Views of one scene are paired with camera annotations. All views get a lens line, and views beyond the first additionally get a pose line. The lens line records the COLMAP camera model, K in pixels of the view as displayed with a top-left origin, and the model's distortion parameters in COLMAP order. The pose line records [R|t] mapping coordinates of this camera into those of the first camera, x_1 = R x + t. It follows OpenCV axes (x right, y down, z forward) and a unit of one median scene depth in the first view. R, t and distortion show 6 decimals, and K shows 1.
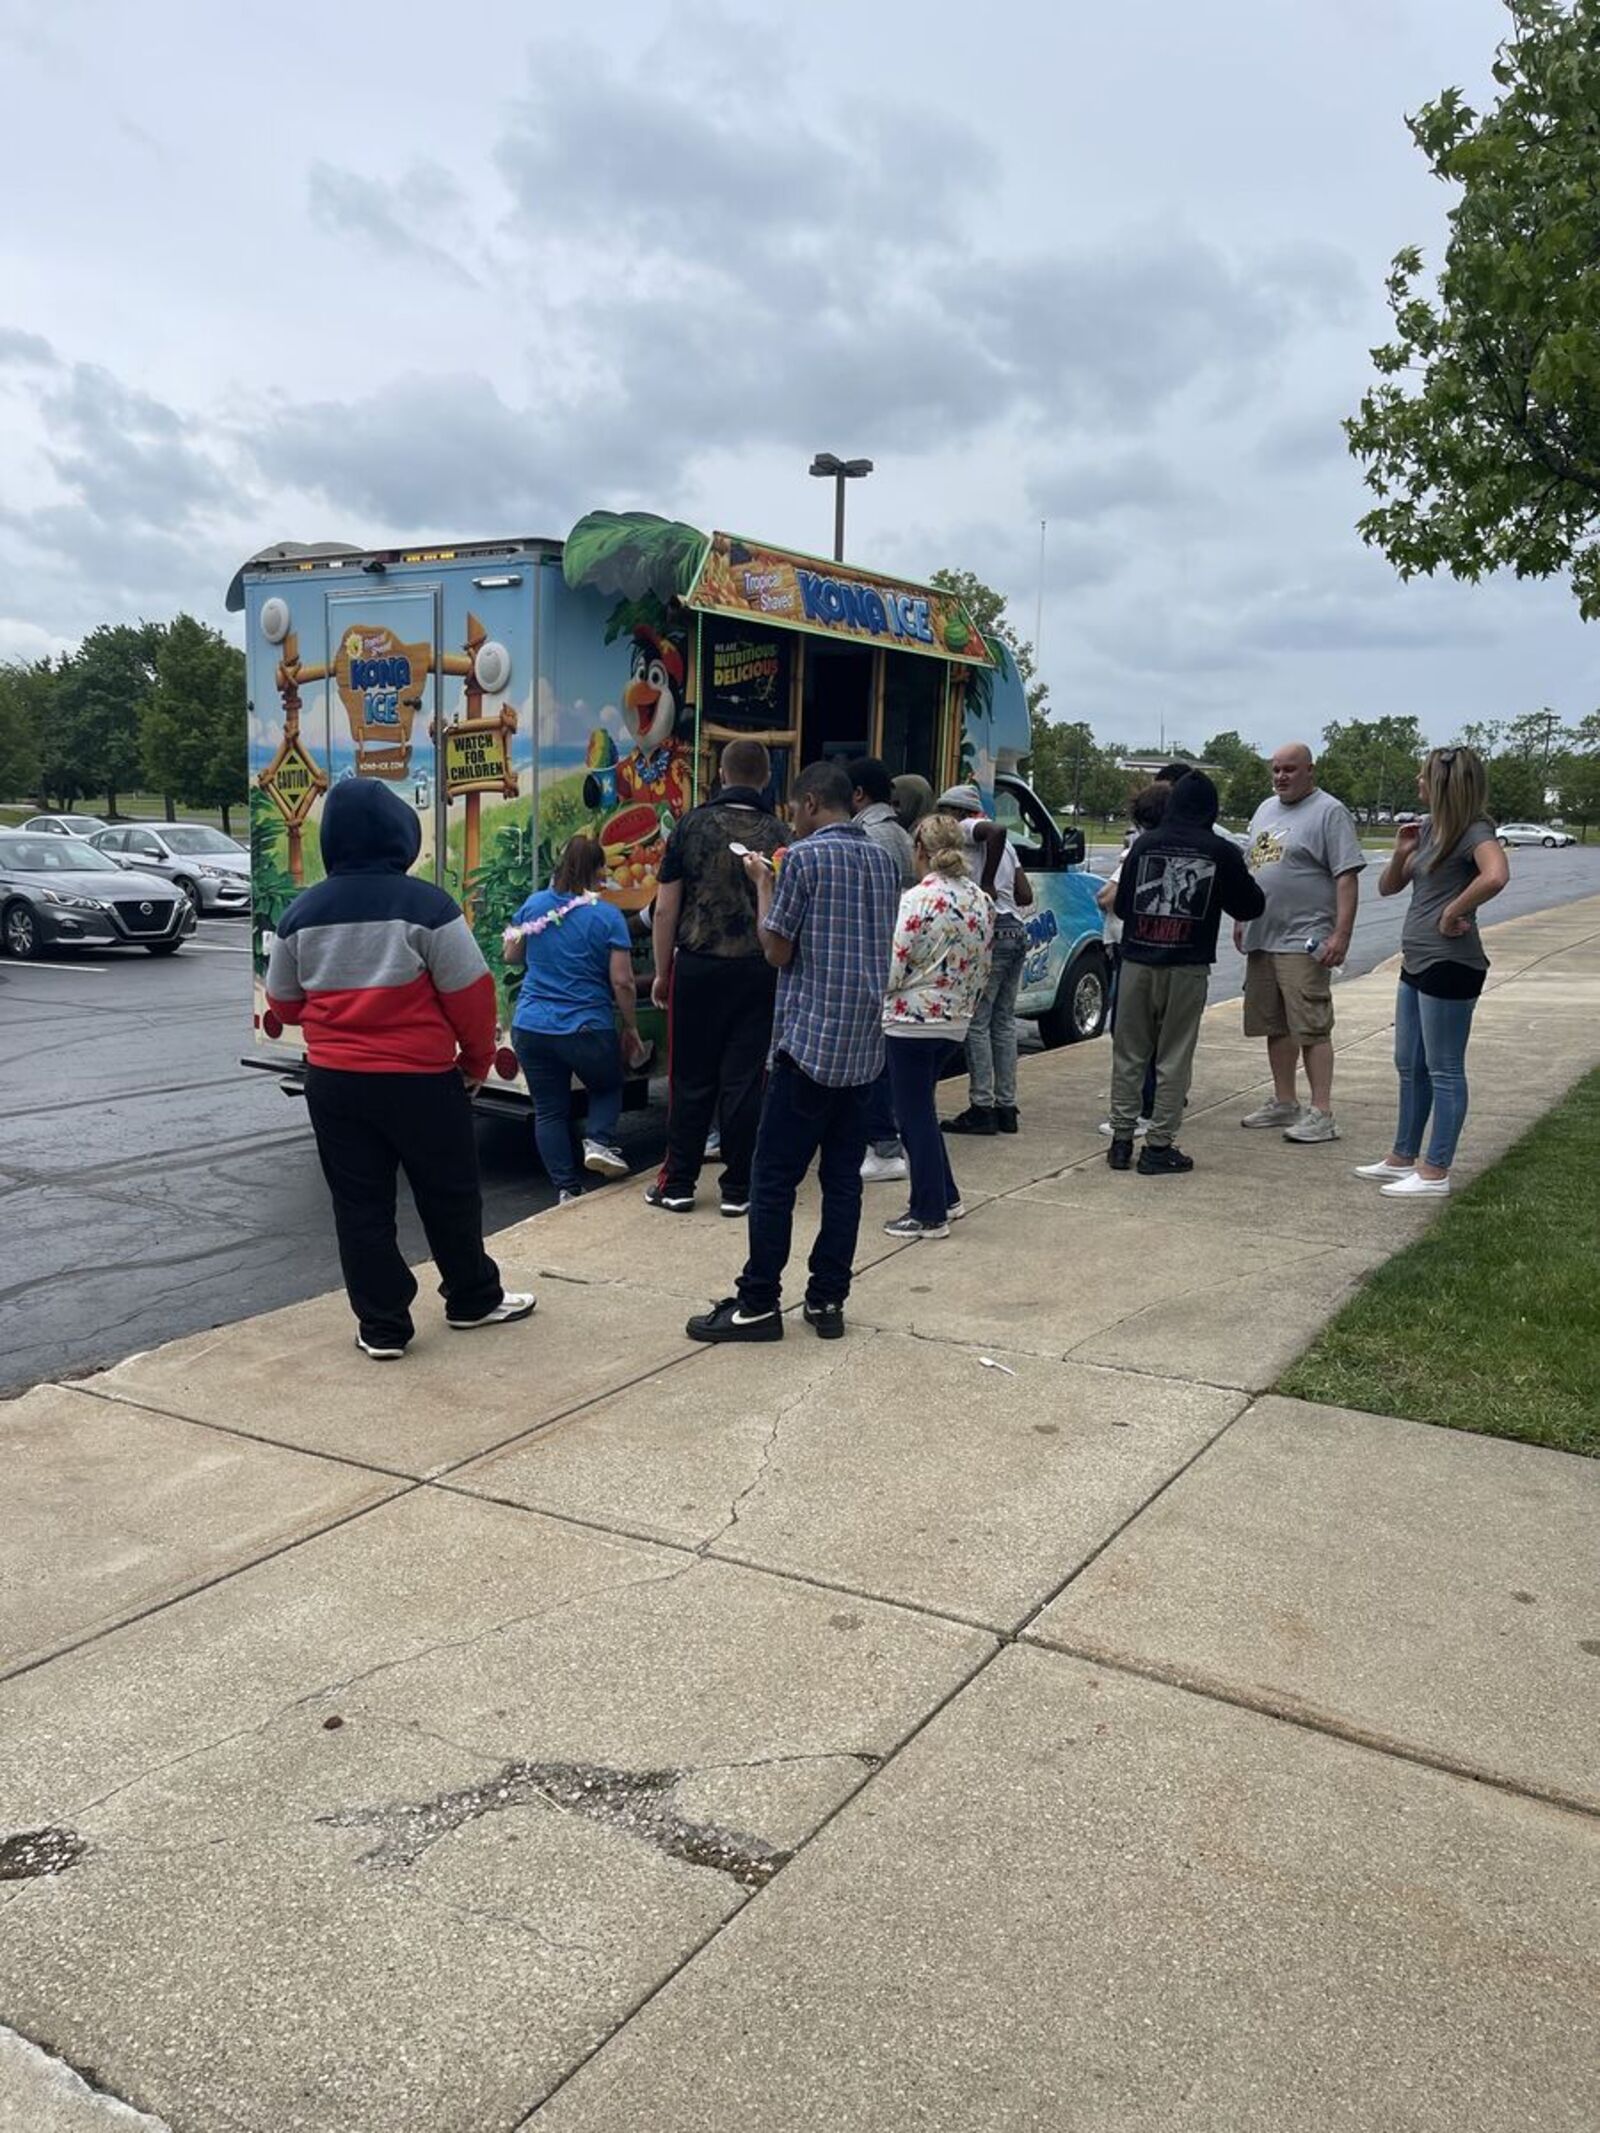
lens RADIAL K [[1723.6, 0, 800.0], [0, 1723.6, 1066.5], [0, 0, 1]] dist [0.080778, -0.001077]
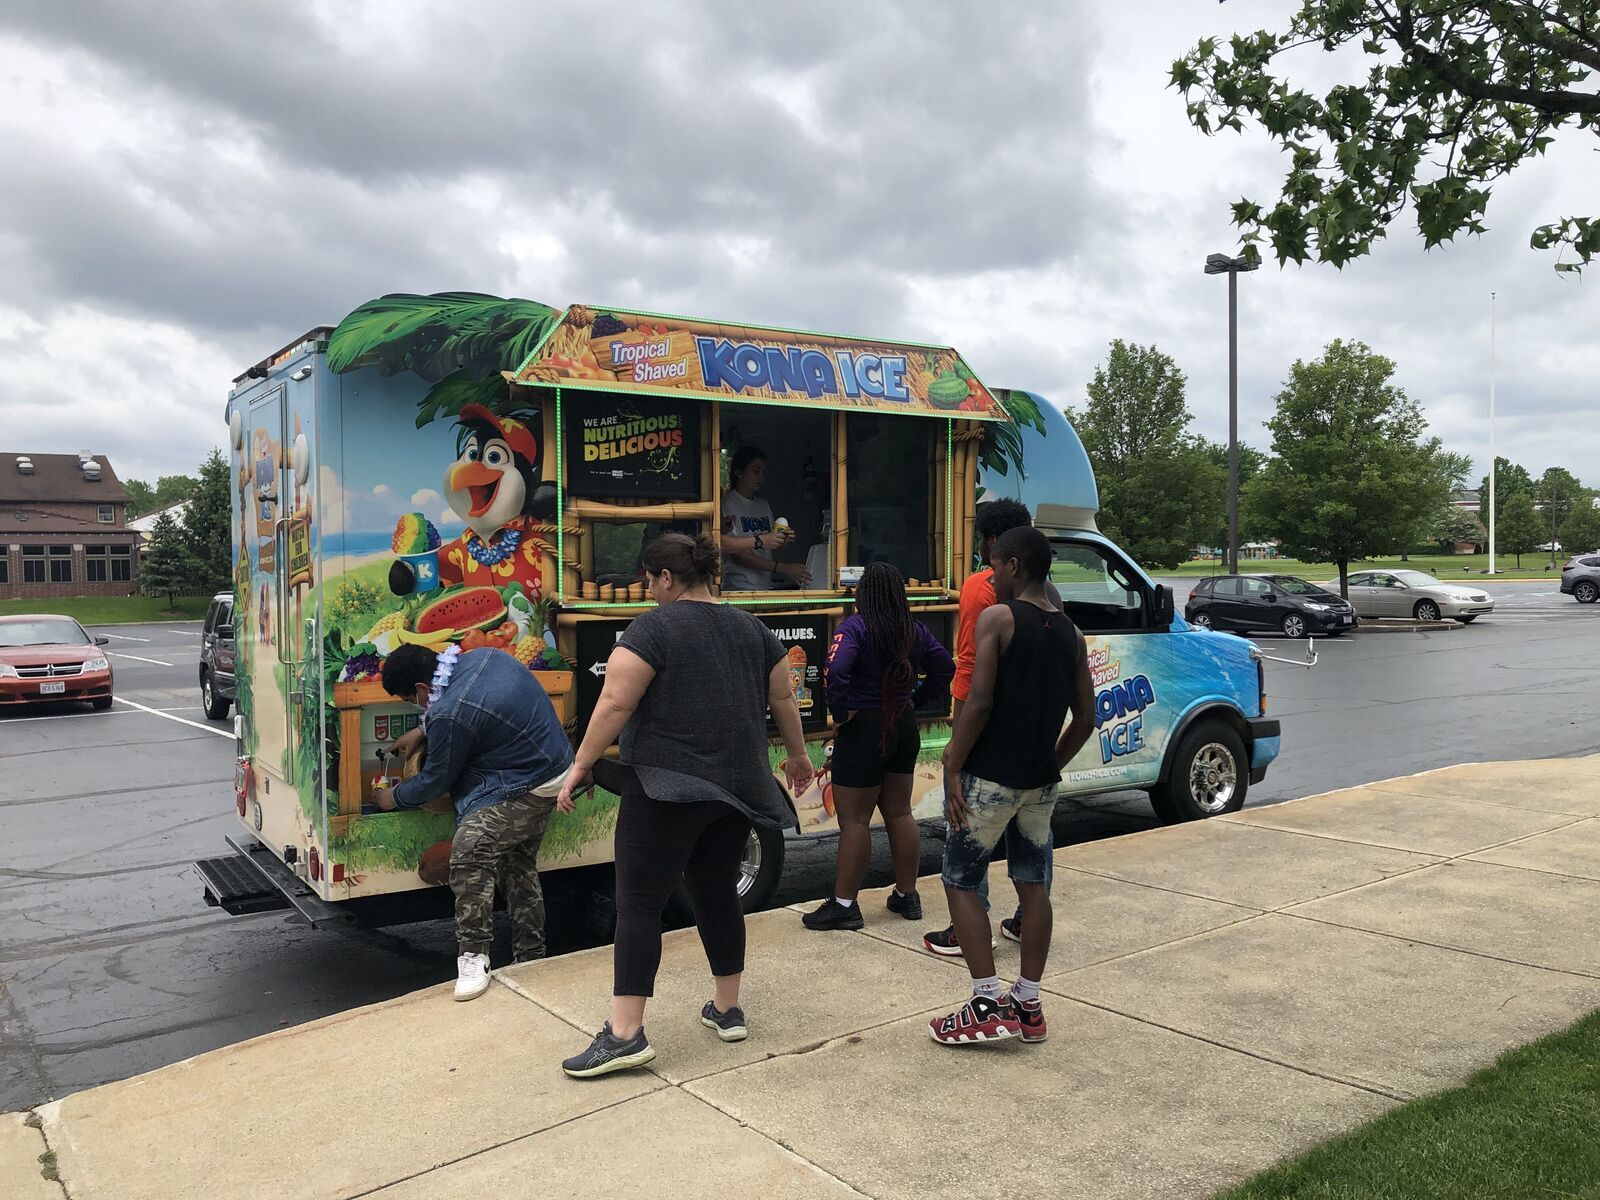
lens RADIAL K [[1330.8, 0, 800.0], [0, 1330.8, 600.0], [0, 0, 1]] dist [0.109580, -0.149588]
pose [[0.922452, -0.028676, -0.385046, 0.347387], [-0.018203, 0.992899, -0.117556, -0.059993], [0.385683, 0.115449, 0.915380, 0.383830]]
